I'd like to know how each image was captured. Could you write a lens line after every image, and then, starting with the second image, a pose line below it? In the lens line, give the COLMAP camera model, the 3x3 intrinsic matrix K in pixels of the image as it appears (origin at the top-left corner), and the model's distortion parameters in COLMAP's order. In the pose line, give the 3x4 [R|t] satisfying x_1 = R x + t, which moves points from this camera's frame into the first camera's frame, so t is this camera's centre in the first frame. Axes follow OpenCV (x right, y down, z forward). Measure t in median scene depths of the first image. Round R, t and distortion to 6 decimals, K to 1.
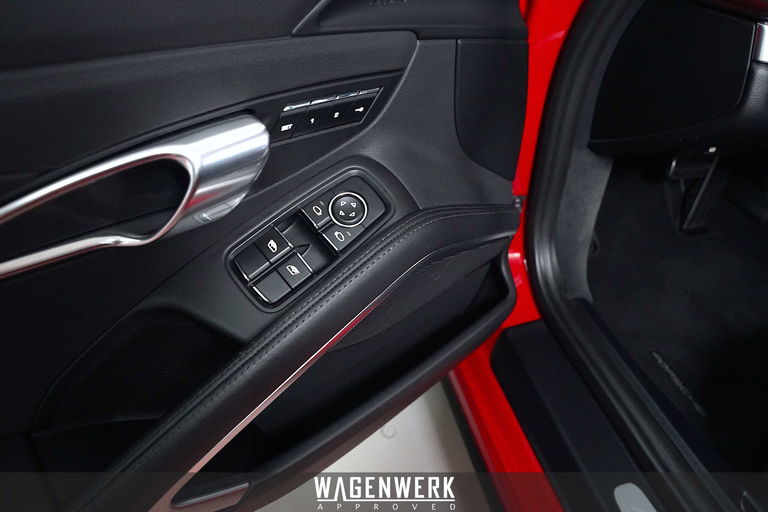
lens RADIAL K [[531.7, 0, 402.5], [0, 531.7, 258.0], [0, 0, 1]] dist [-0.169534, 0.147143]
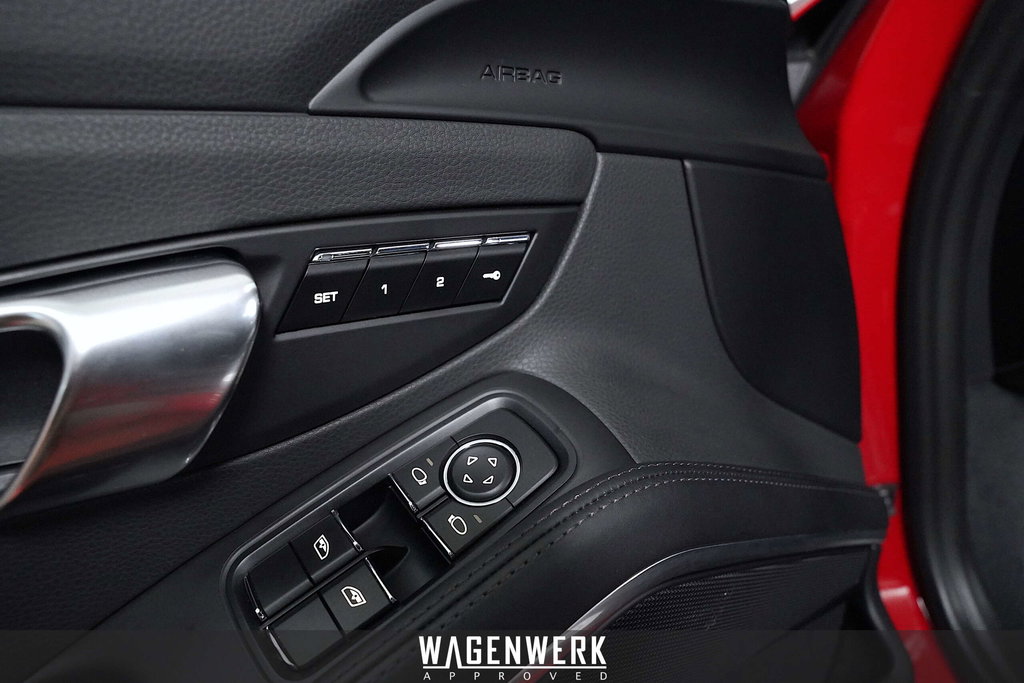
lens RADIAL K [[708.9, 0, 536.6], [0, 708.9, 344.2], [0, 0, 1]] dist [-0.169534, 0.147143]
pose [[0.961984, -0.129000, -0.240720, 0.117661], [0.022794, 0.916263, -0.399929, 0.061869], [0.272154, 0.379238, 0.884370, 0.392612]]
